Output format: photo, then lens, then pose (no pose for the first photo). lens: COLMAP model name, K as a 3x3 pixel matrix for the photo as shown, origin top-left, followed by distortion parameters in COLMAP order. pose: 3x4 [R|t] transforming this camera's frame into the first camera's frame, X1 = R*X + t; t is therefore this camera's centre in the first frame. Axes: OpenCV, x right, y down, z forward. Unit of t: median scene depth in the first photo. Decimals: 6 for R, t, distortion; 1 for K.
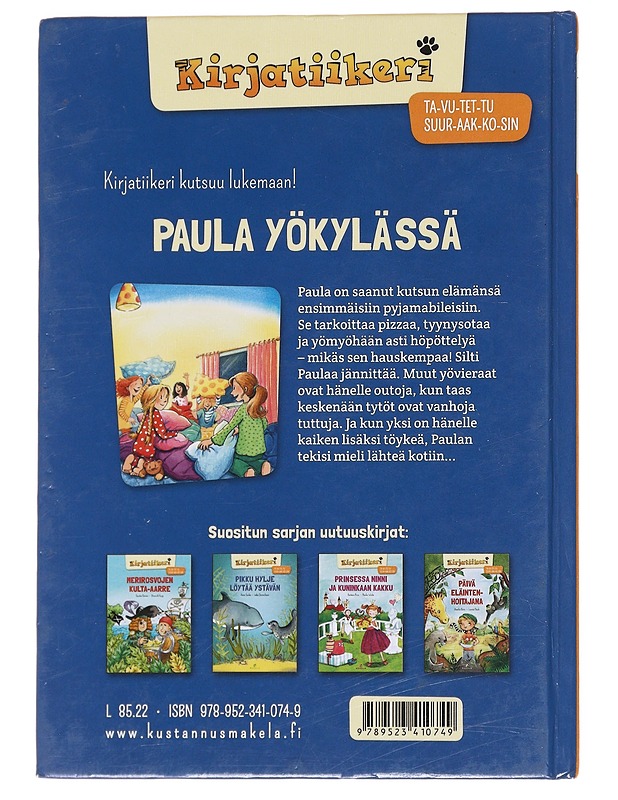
lens RADIAL K [[3810.9, 0, 308.6], [0, 3810.9, 399.8], [0, 0, 1]] dist [0.330494, 0.000000]
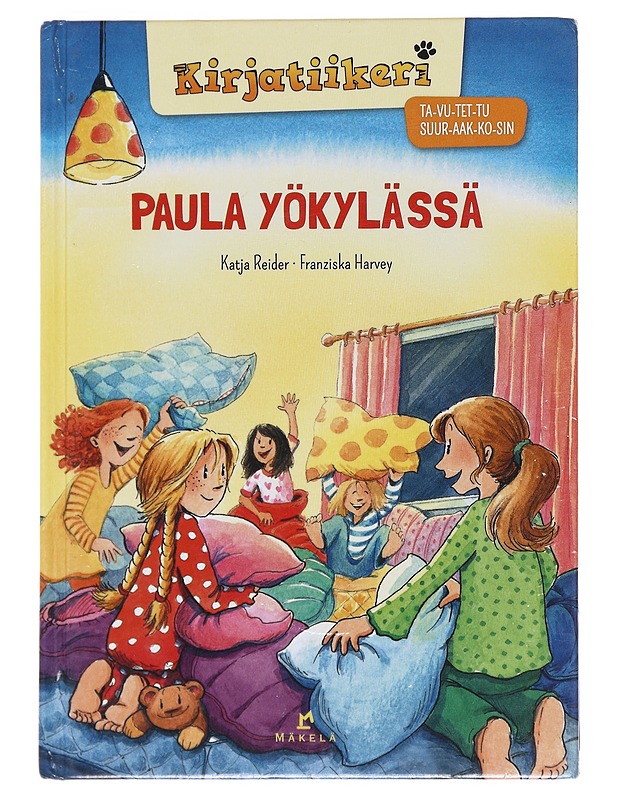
lens RADIAL K [[3810.9, 0, 310.0], [0, 3810.9, 399.8], [0, 0, 1]] dist [0.330494, 0.000000]
pose [[0.999686, 0.024998, 0.001604, -0.030986], [-0.024995, 0.999686, -0.002034, -0.006036], [-0.001654, 0.001993, 0.999997, 0.699093]]
